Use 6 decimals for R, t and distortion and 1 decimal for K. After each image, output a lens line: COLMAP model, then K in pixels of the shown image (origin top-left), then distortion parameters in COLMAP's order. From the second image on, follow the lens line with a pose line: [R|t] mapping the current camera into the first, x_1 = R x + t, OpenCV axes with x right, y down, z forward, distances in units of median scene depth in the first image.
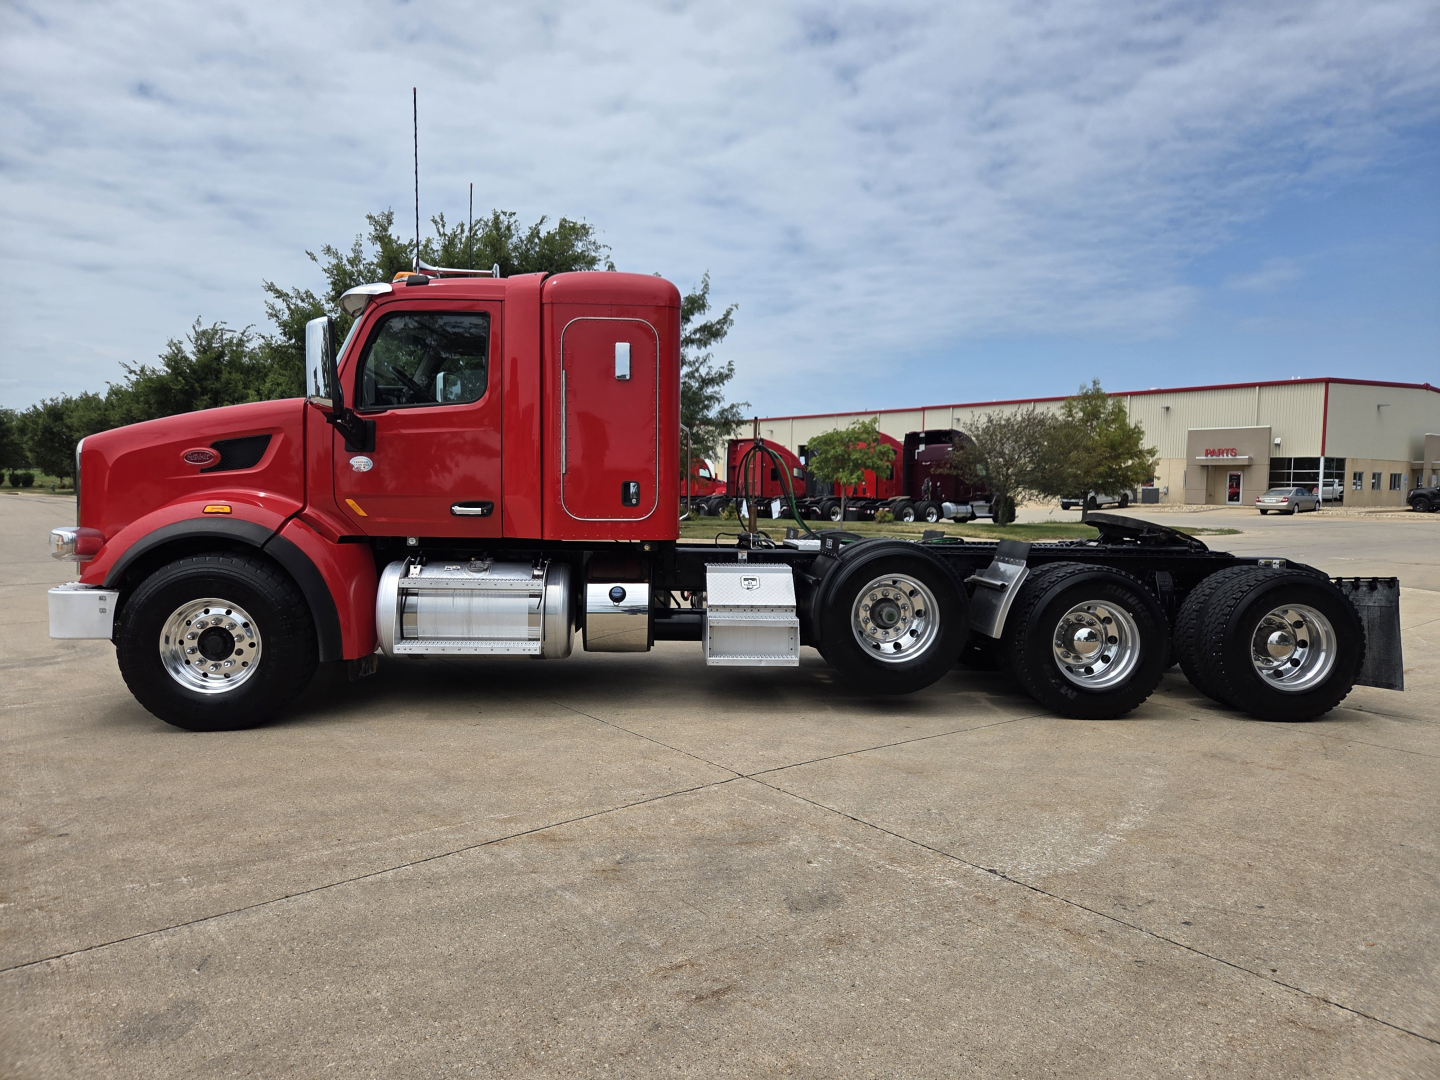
lens RADIAL K [[927.7, 0, 729.2], [0, 927.7, 515.0], [0, 0, 1]] dist [0.044571, -0.033982]
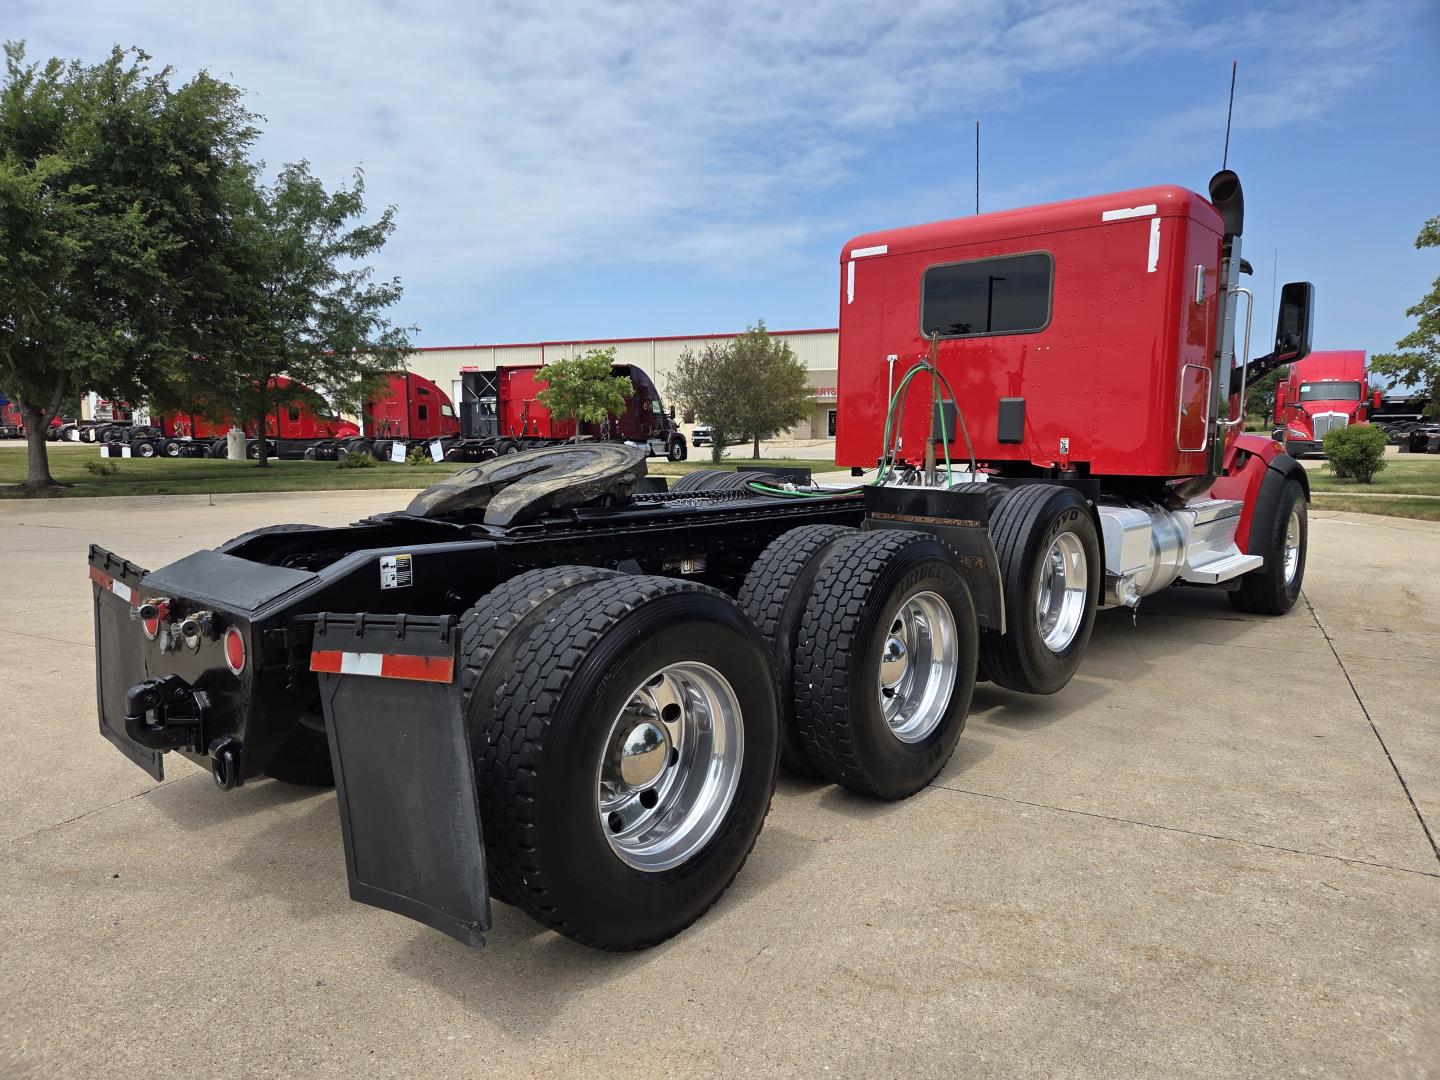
lens RADIAL K [[927.7, 0, 729.2], [0, 927.7, 515.0], [0, 0, 1]] dist [0.044571, -0.033982]
pose [[0.906227, -0.050172, 0.419804, -0.078743], [0.023026, 0.997317, 0.069486, -0.001396], [-0.422164, -0.053304, 0.904951, 0.077366]]
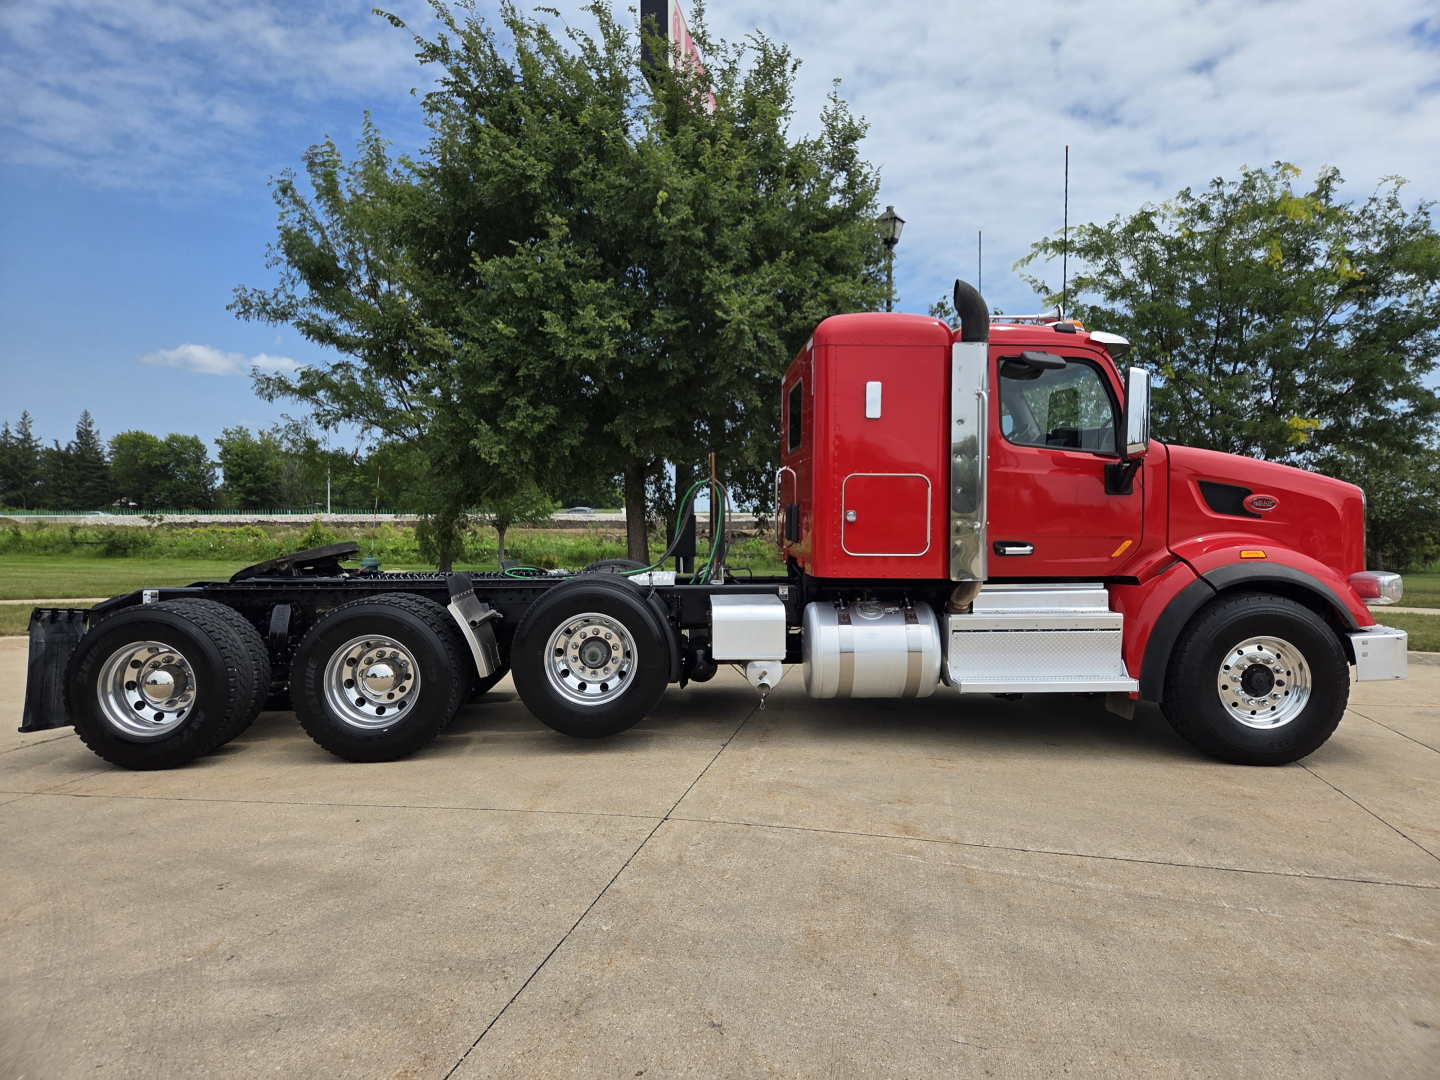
lens RADIAL K [[927.7, 0, 729.2], [0, 927.7, 515.0], [0, 0, 1]] dist [0.044571, -0.033982]
pose [[-0.621252, -0.013051, 0.783503, -0.093564], [0.022864, 0.999134, 0.034772, -0.008176], [-0.783278, 0.039516, -0.620415, 0.183815]]
